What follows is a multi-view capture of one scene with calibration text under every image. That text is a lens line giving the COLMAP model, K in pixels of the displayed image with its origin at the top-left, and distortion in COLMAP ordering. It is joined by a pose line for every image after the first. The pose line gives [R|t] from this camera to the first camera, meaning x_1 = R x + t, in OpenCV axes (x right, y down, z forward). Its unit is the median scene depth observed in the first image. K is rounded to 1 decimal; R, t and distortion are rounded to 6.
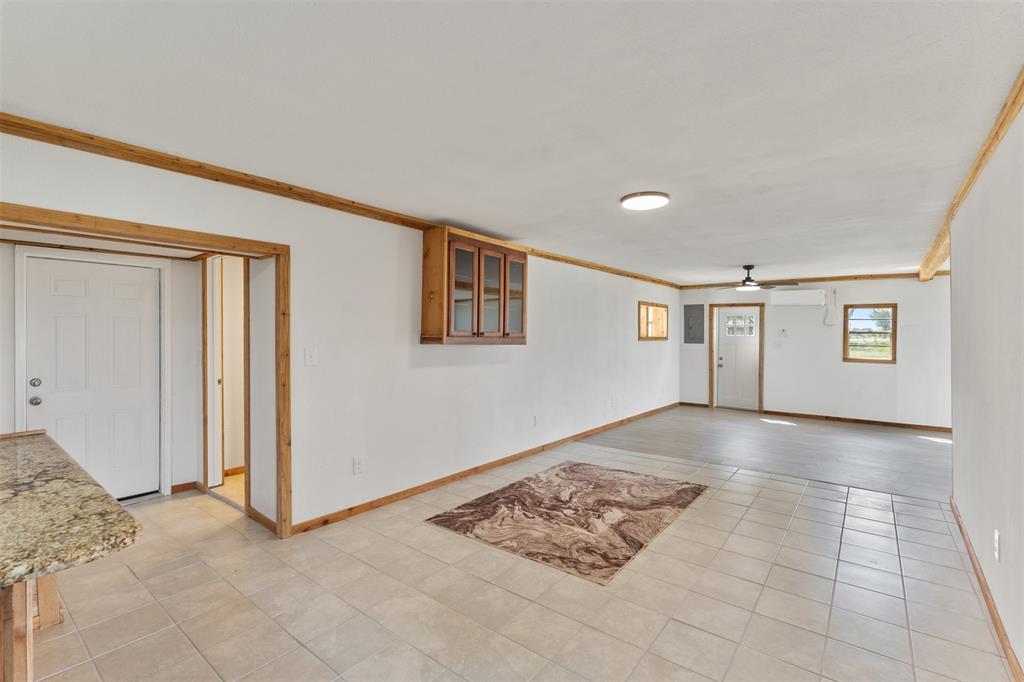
lens RADIAL K [[458.5, 0, 512.0], [0, 458.5, 341.0], [0, 0, 1]] dist [-0.007758, -0.000192]
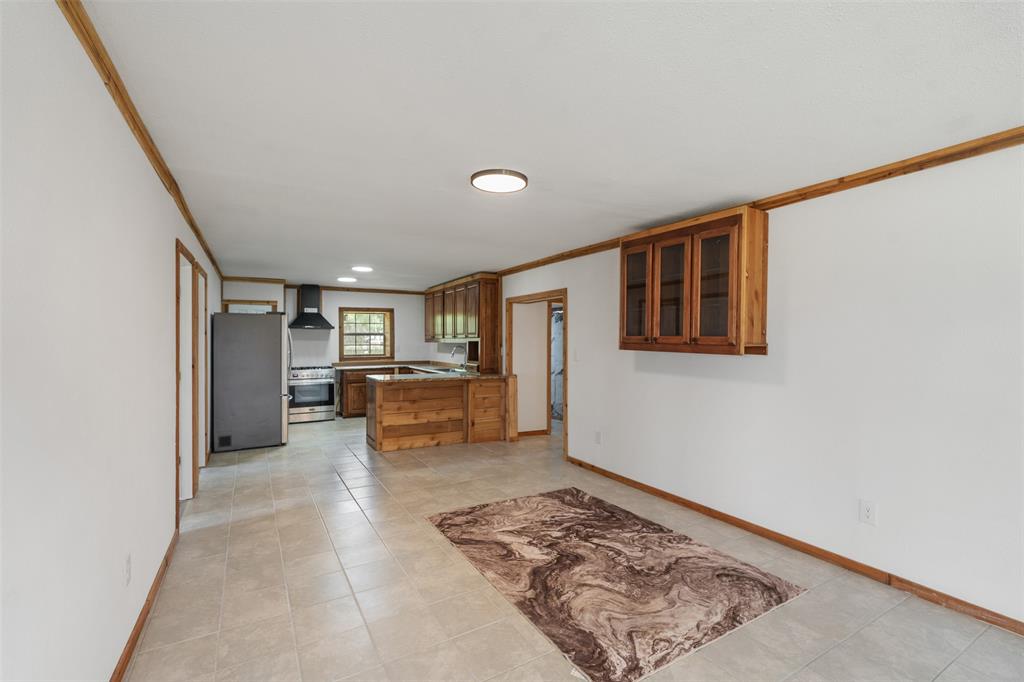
lens RADIAL K [[446.3, 0, 512.0], [0, 446.3, 341.0], [0, 0, 1]] dist [-0.001915, 0.000056]
pose [[-0.358736, -0.002497, -0.933436, 0.939619], [-0.014739, 0.999887, 0.002990, -0.012970], [0.933323, 0.014830, -0.358732, 1.172262]]
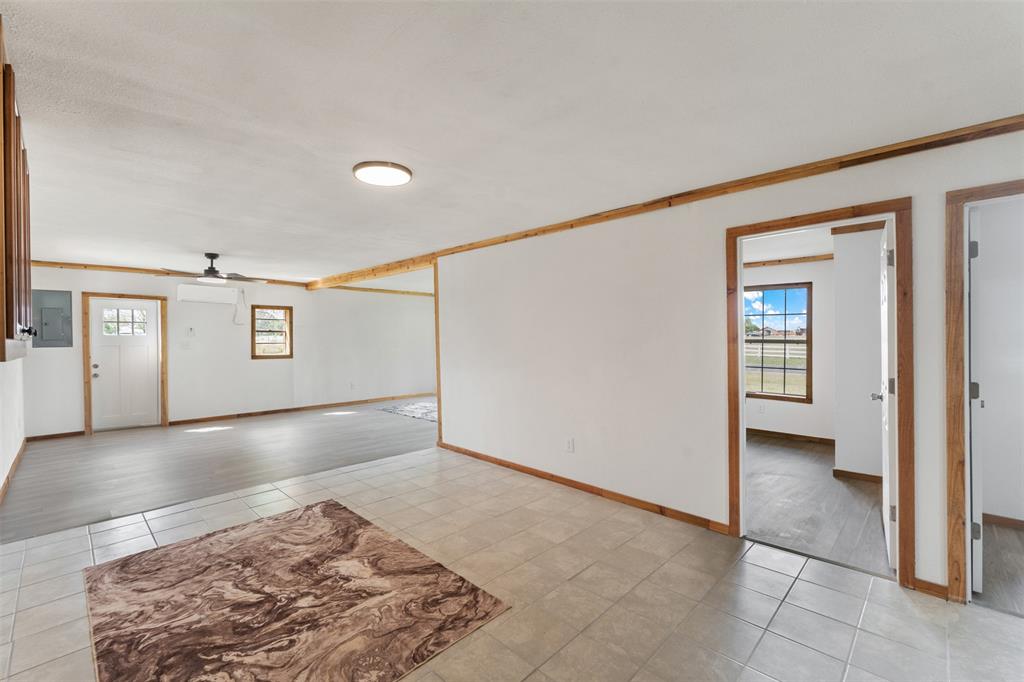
lens RADIAL K [[442.4, 0, 510.2], [0, 442.4, 346.7], [0, 0, 1]] dist [-0.004225, -0.000628]
pose [[0.103872, -0.030970, 0.994108, -0.444056], [0.015997, 0.999438, 0.029465, -0.008042], [-0.994462, 0.012842, 0.104309, 0.605287]]
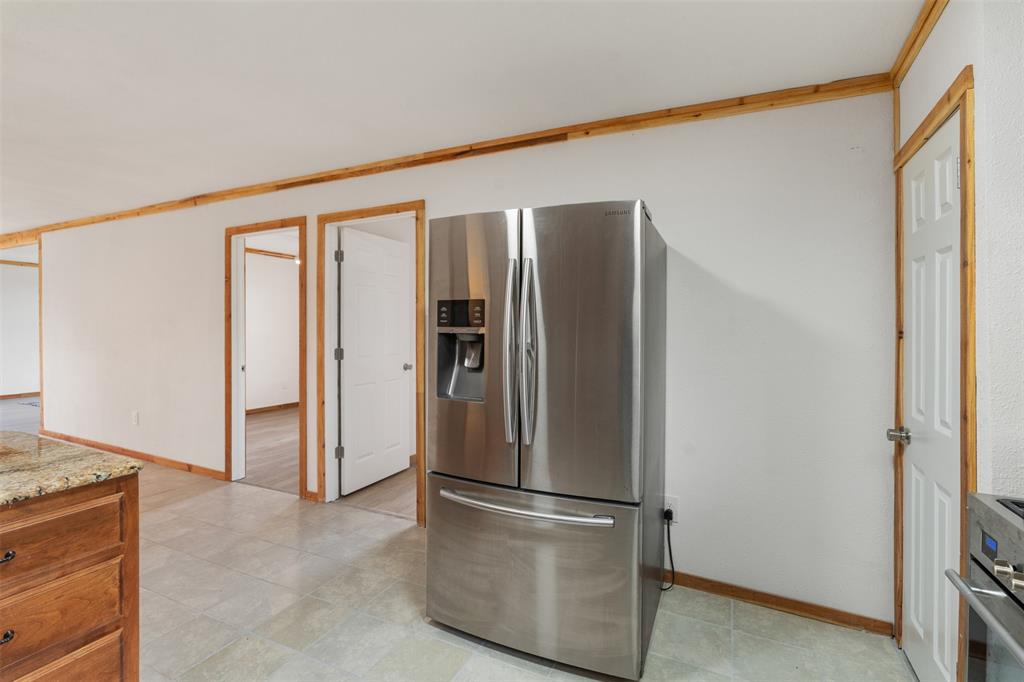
lens RADIAL K [[478.4, 0, 511.9], [0, 478.4, 329.0], [0, 0, 1]] dist [-0.000586, -0.000244]
pose [[-0.221191, -0.007402, 0.975202, -0.774170], [0.001800, 0.999966, 0.007998, 0.024125], [-0.975229, 0.003524, -0.221170, -0.081156]]
